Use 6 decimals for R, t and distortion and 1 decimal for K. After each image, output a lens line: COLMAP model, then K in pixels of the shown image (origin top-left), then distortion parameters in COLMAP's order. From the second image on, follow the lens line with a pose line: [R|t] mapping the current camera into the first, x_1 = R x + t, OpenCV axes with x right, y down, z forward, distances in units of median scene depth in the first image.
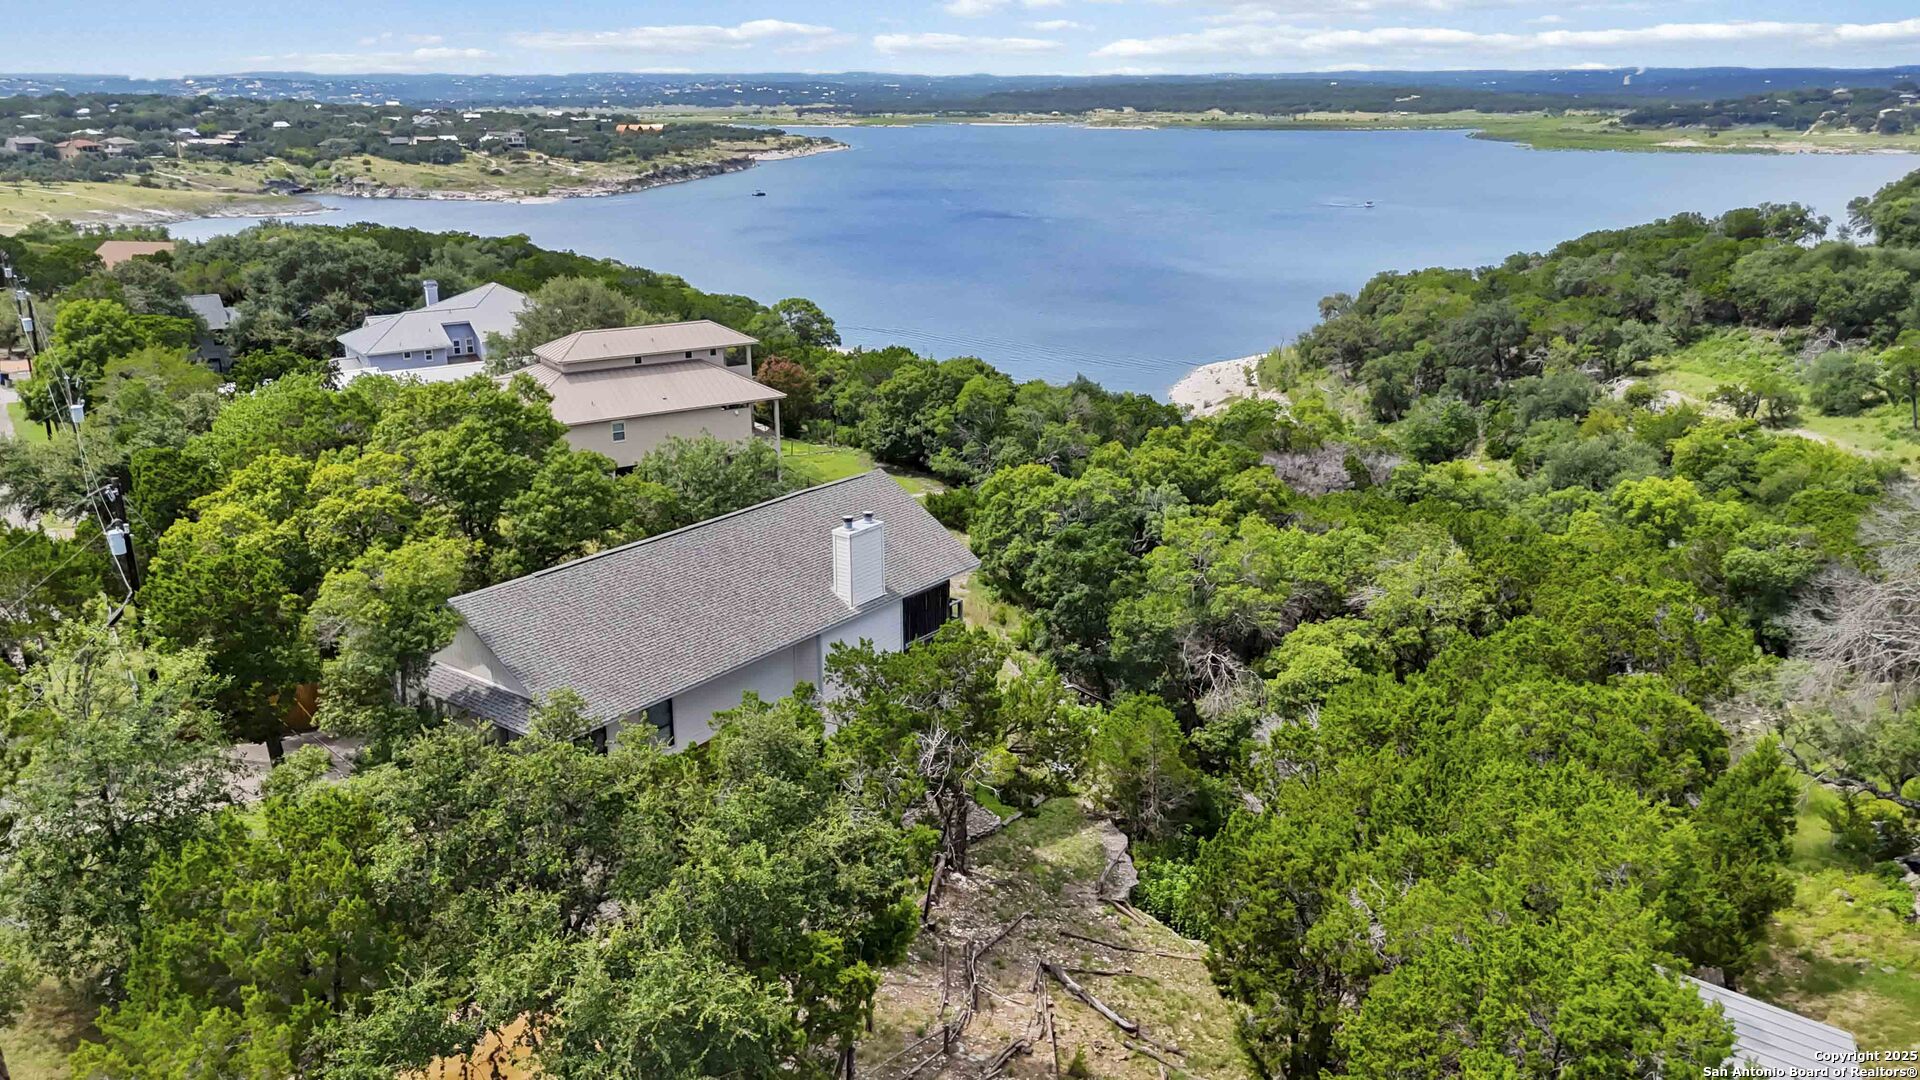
lens RADIAL K [[1423.8, 0, 959.1], [0, 1423.8, 538.6], [0, 0, 1]] dist [0.066675, -0.063414]
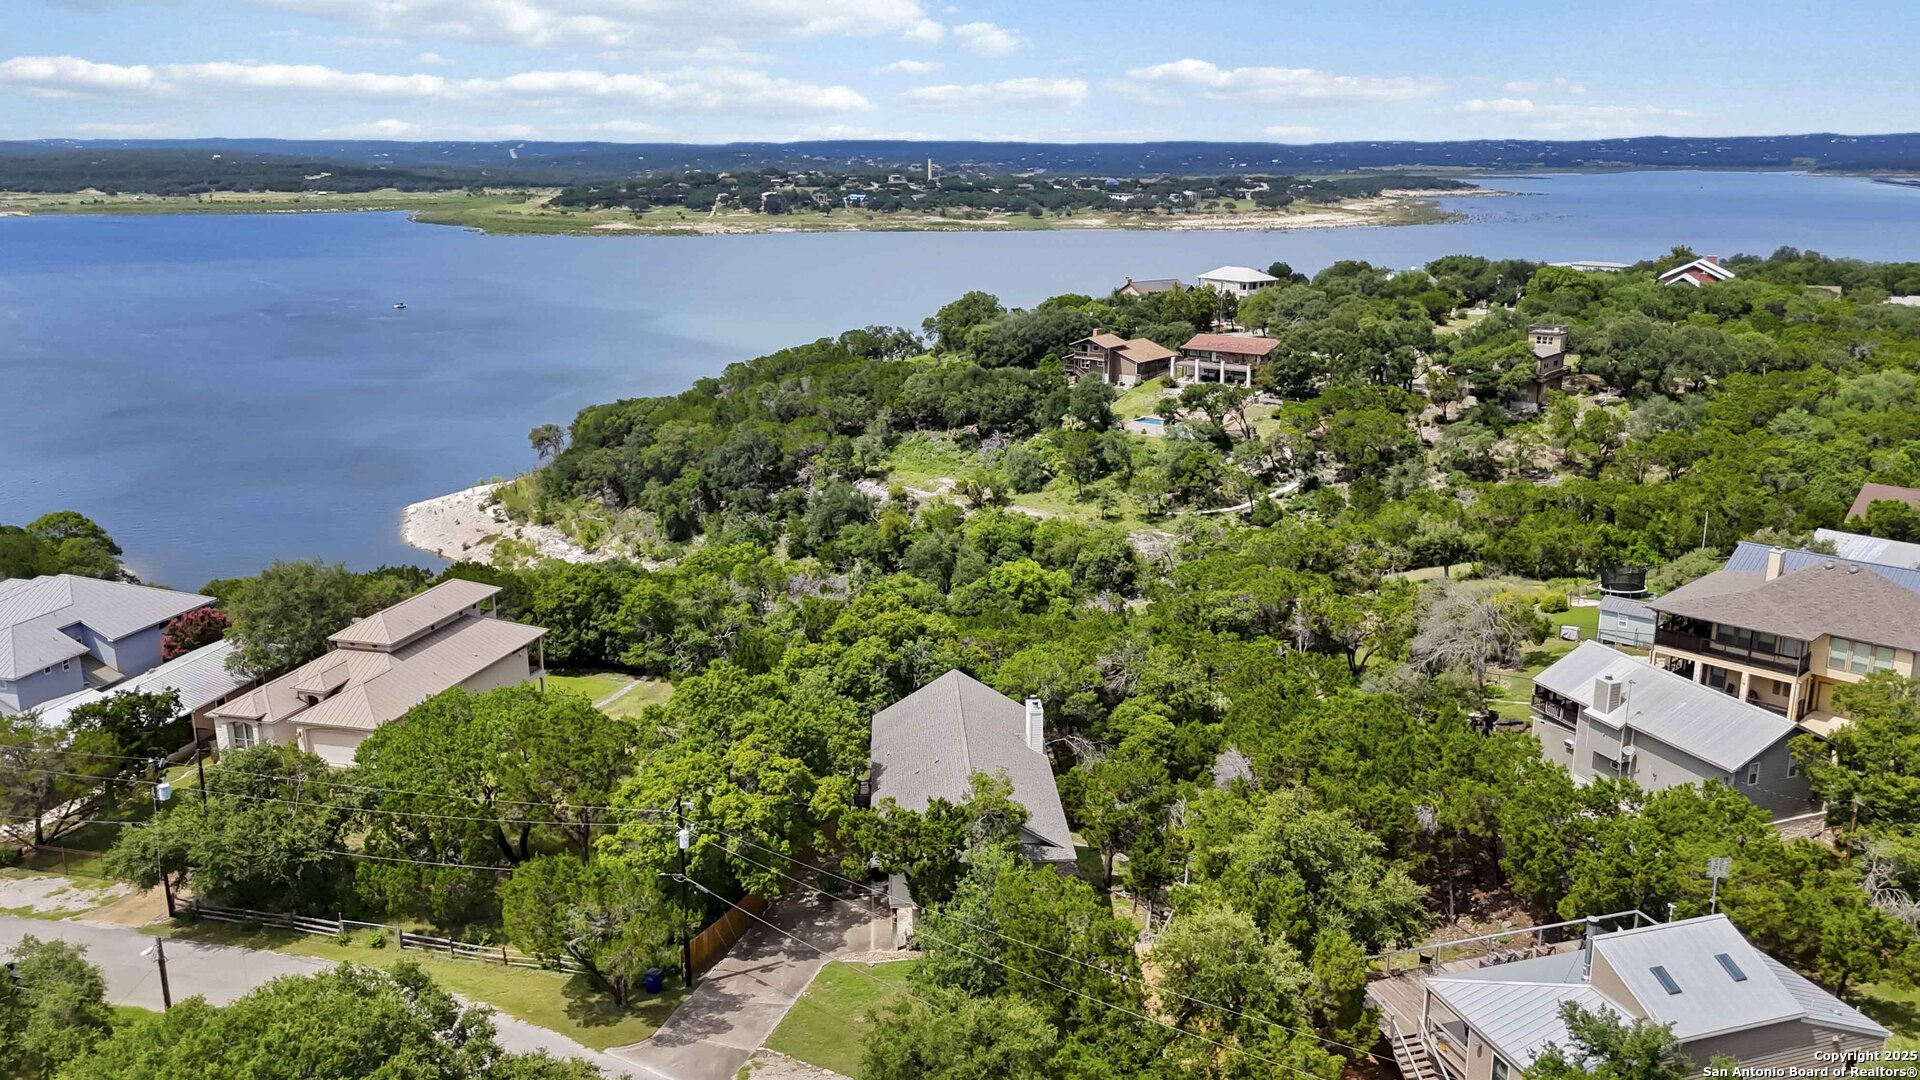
lens RADIAL K [[1481.8, 0, 960.0], [0, 1481.8, 540.0], [0, 0, 1]] dist [0.085380, -0.097680]
pose [[0.762252, -0.164682, 0.625981, -0.113703], [0.197219, 0.980199, 0.017718, -0.023584], [-0.616504, 0.109950, 0.779637, -0.031393]]
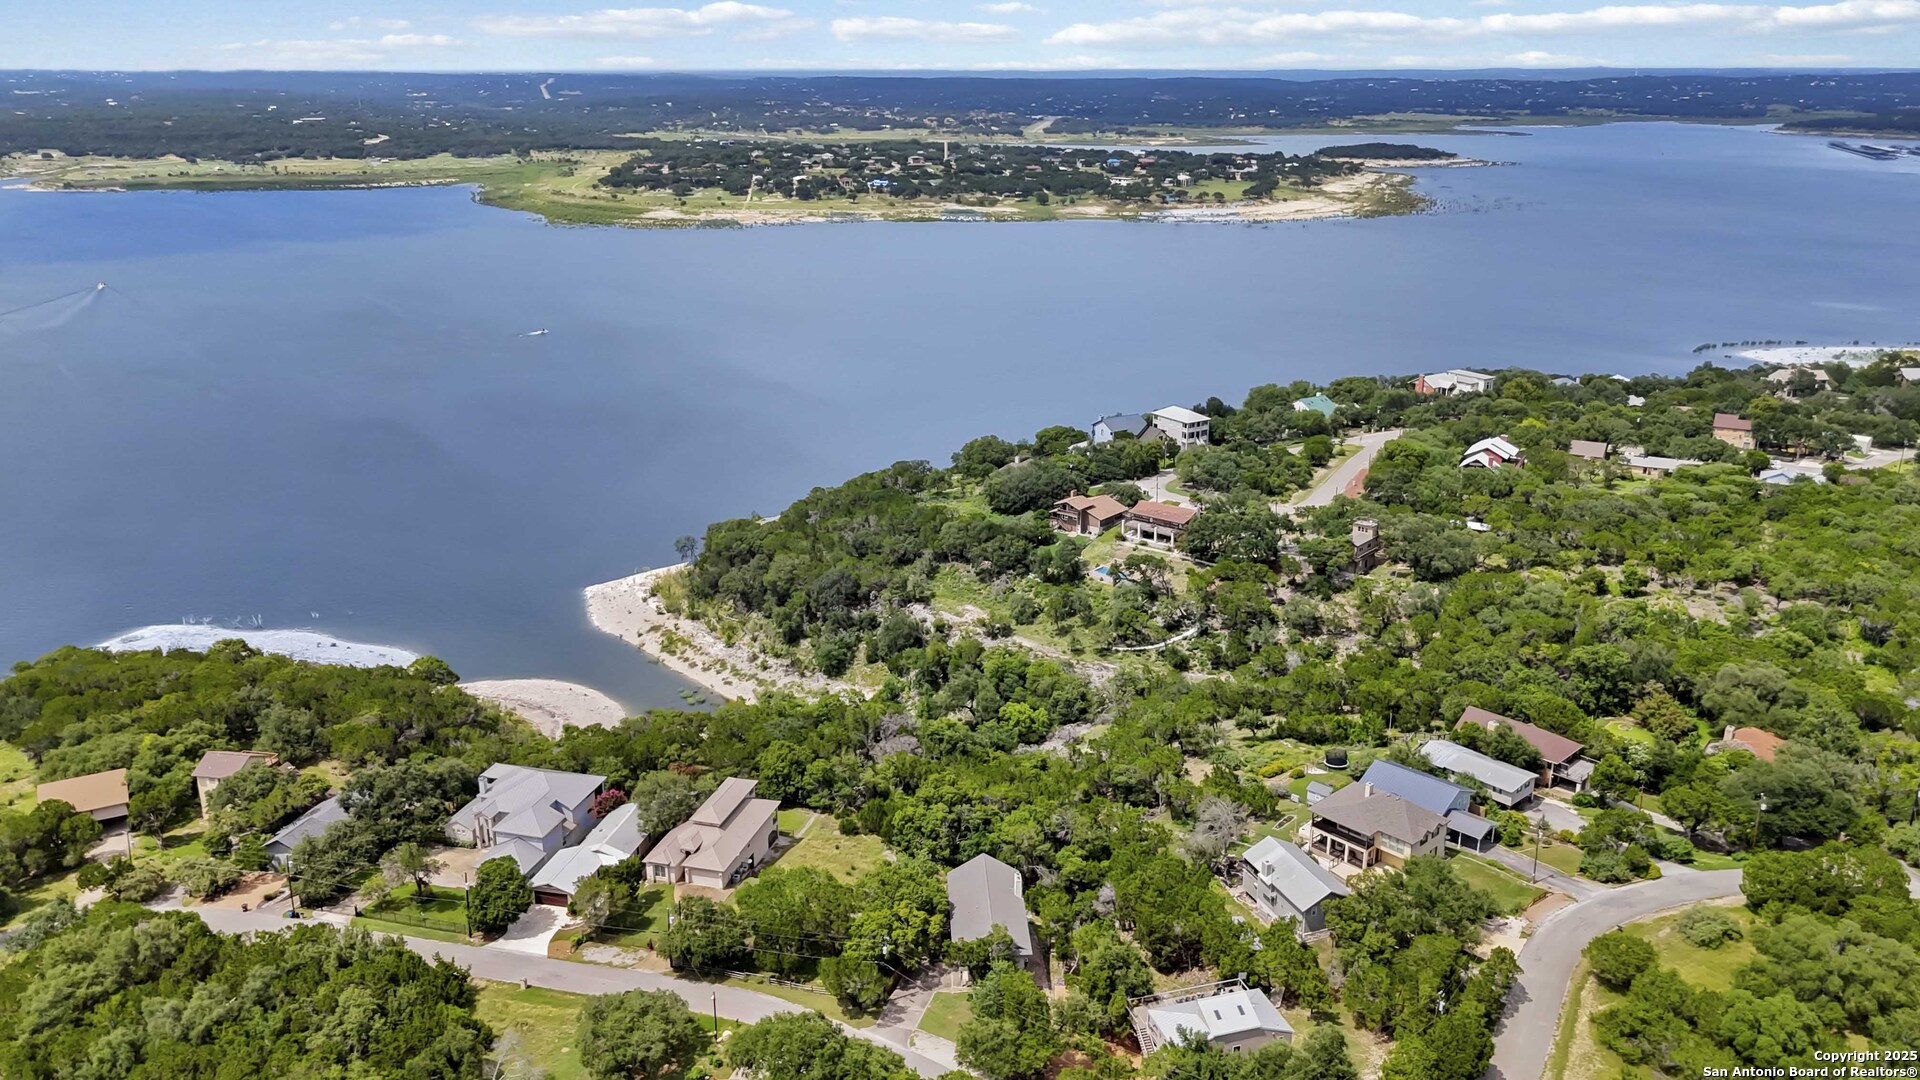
lens RADIAL K [[1415.4, 0, 960.2], [0, 1415.4, 556.5], [0, 0, 1]] dist [0.086972, -0.098886]
pose [[0.767371, -0.206372, 0.607085, -0.227714], [0.193468, 0.977185, 0.087635, -0.118812], [-0.611320, 0.050203, 0.789789, -0.195198]]
